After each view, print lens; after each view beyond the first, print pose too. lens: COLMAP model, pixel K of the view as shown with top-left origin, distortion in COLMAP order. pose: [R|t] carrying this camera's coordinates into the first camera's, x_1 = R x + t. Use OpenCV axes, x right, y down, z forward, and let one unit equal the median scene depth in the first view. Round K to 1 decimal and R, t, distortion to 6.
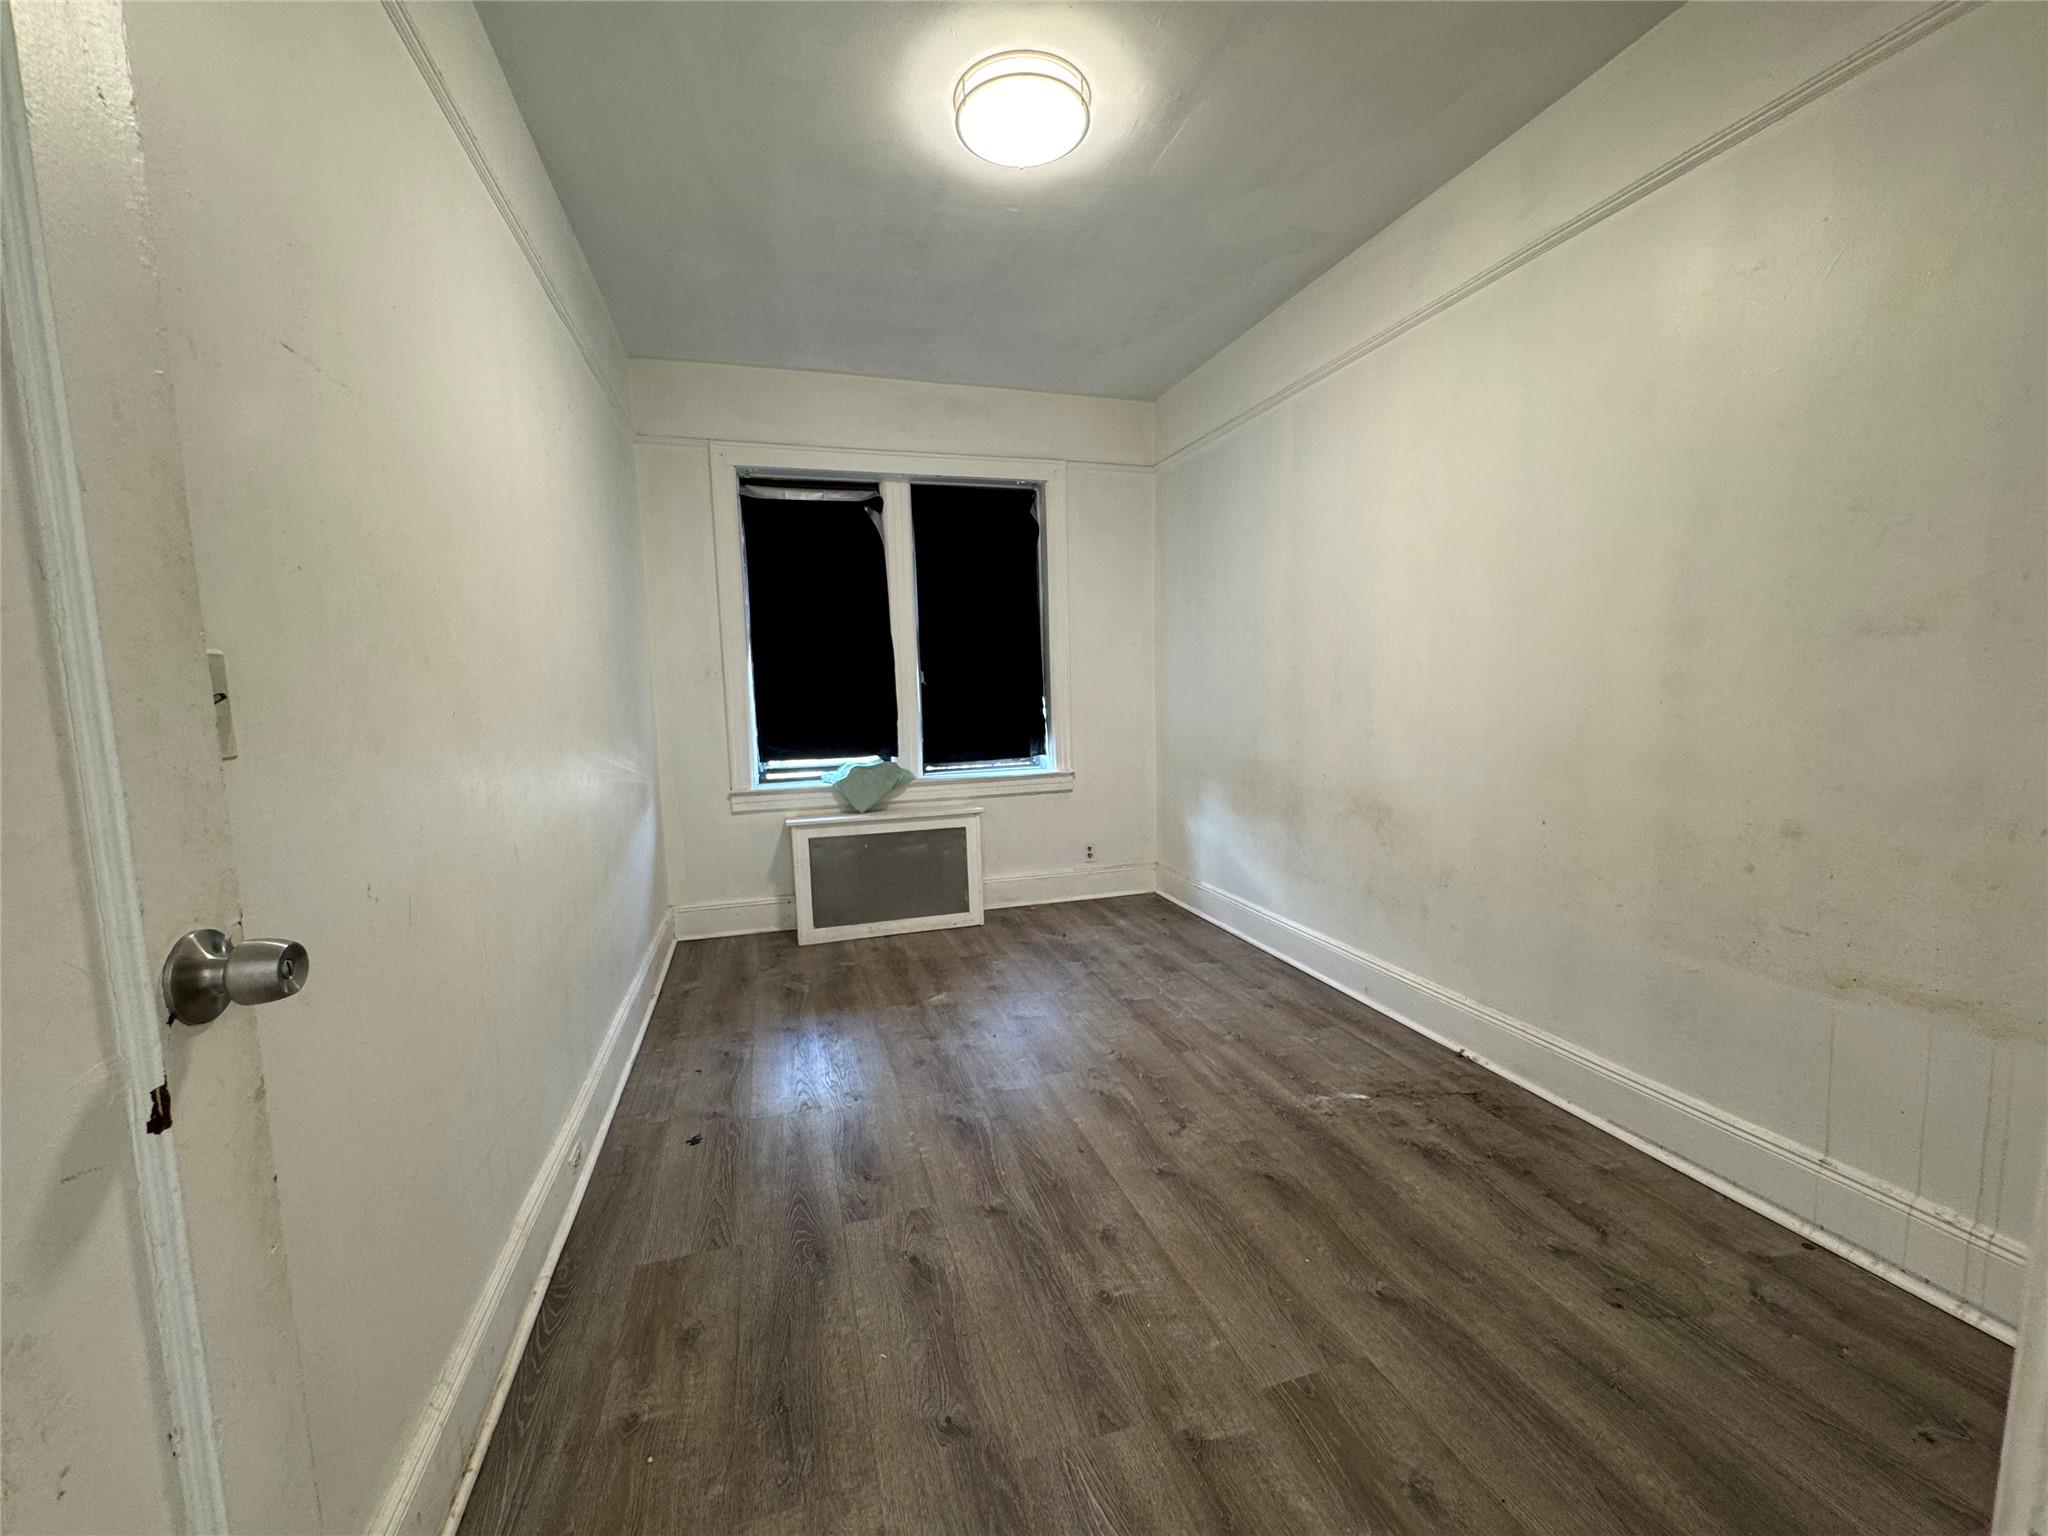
lens RADIAL K [[816.3, 0, 1020.2], [0, 816.3, 776.2], [0, 0, 1]] dist [-0.000539, 0.000286]
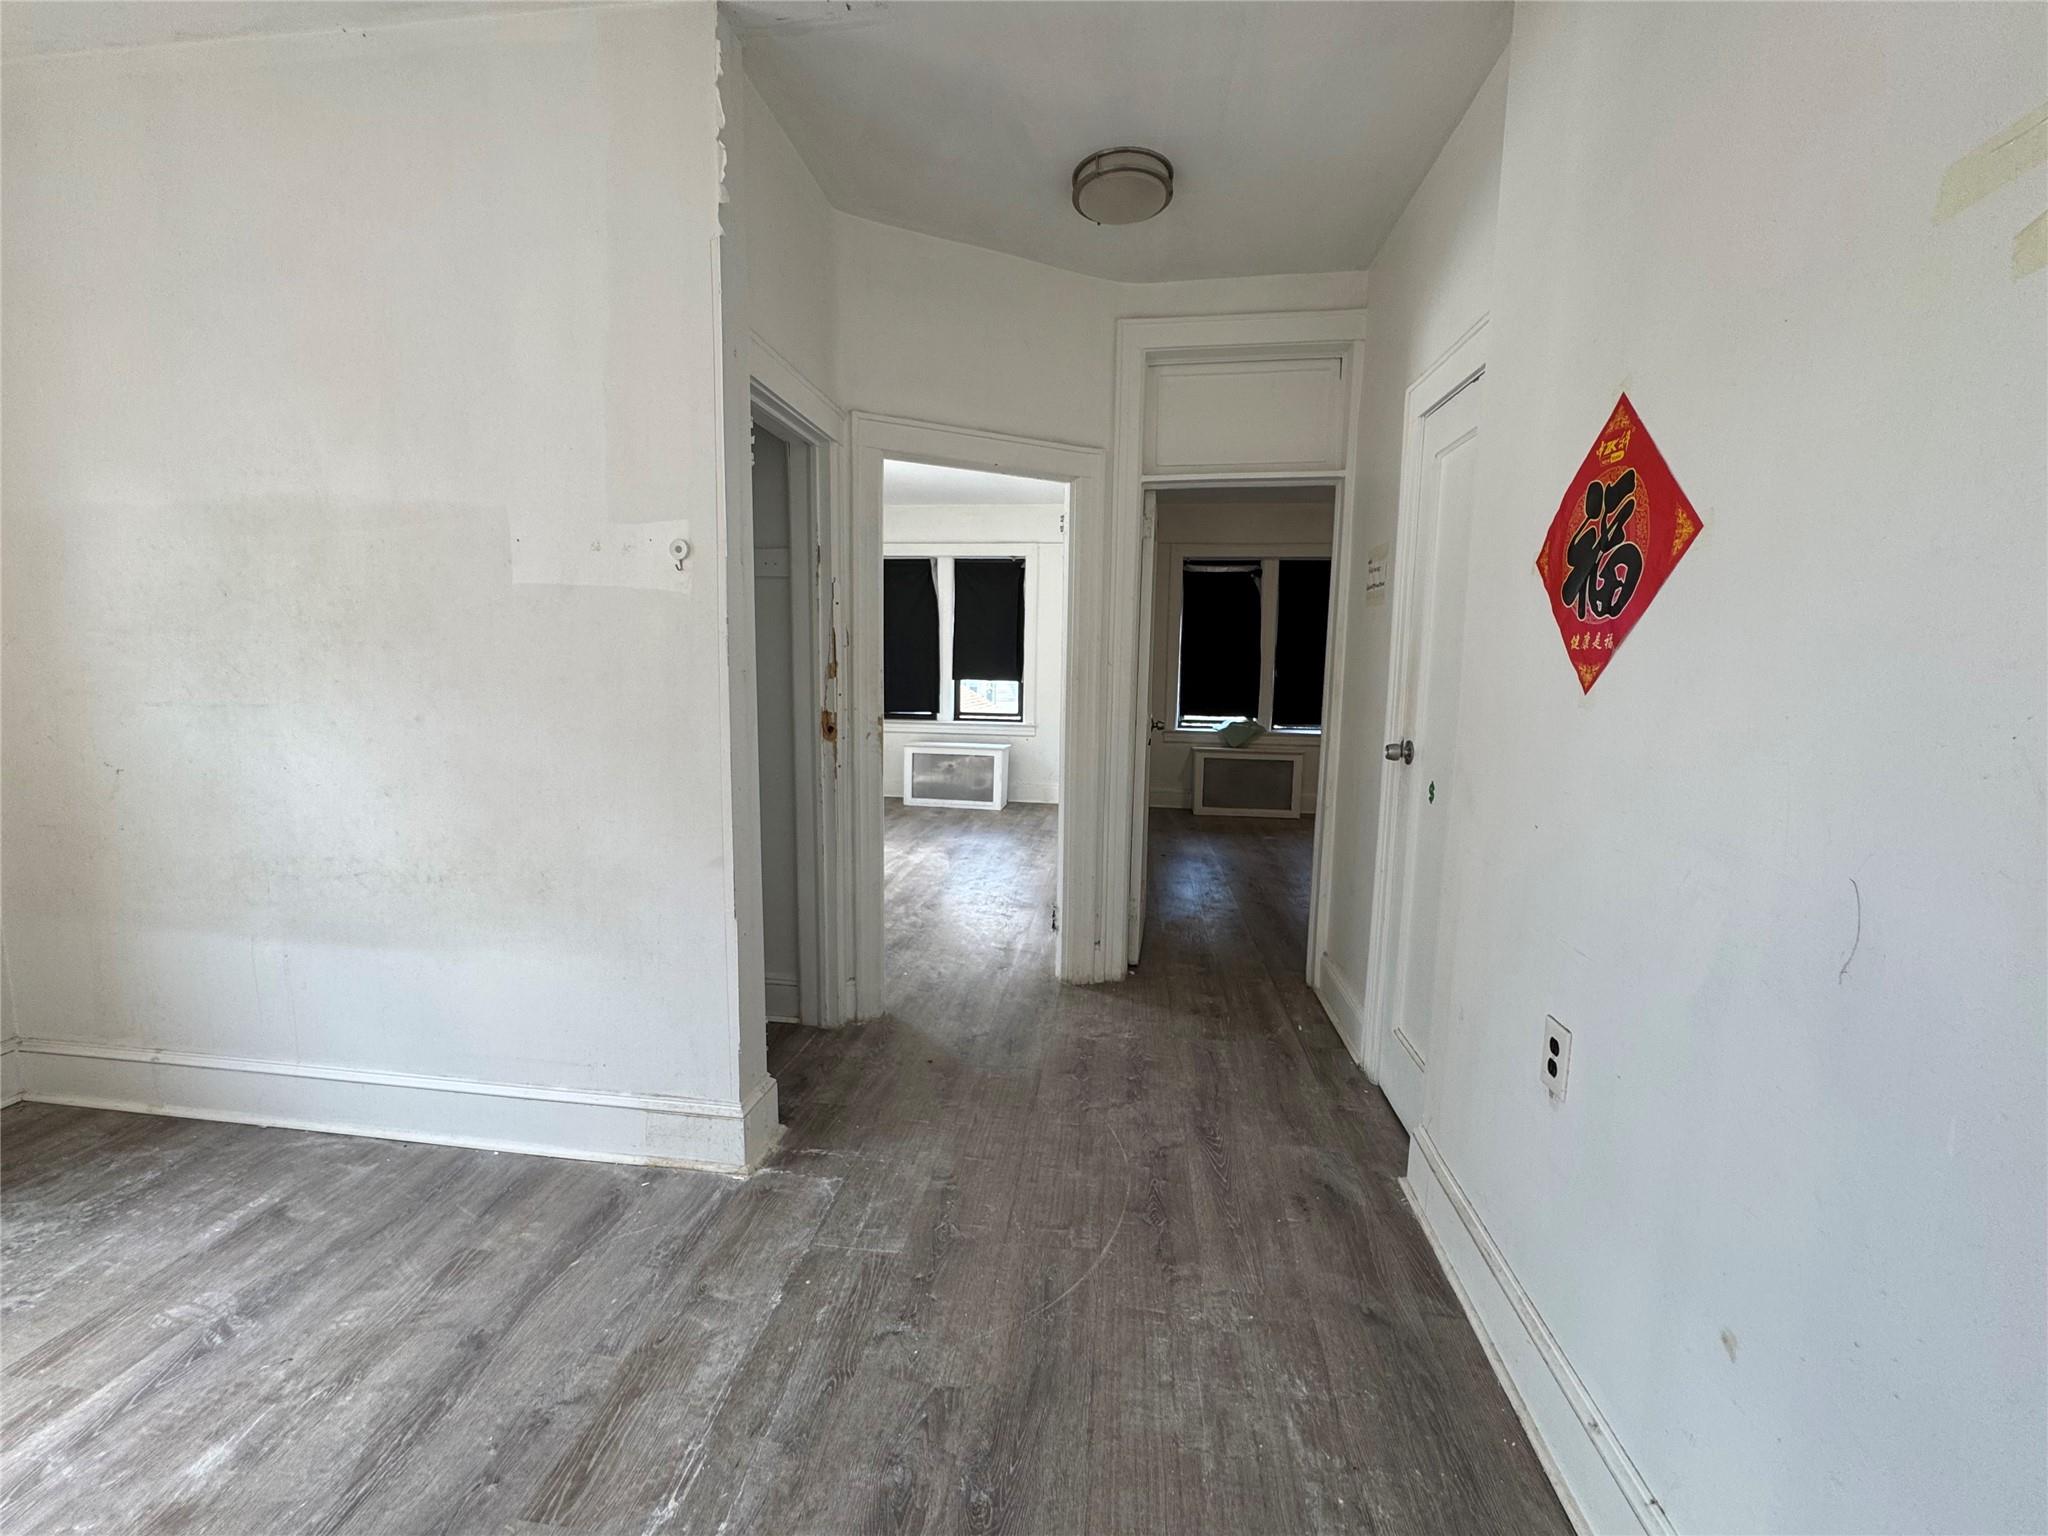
lens RADIAL K [[816.3, 0, 1012.3], [0, 816.3, 765.0], [0, 0, 1]] dist [-0.000539, 0.000286]
pose [[0.904989, 0.088930, -0.416036, 0.112301], [-0.078403, 0.996021, 0.042358, 0.045177], [0.418148, -0.005715, 0.908361, -0.821450]]
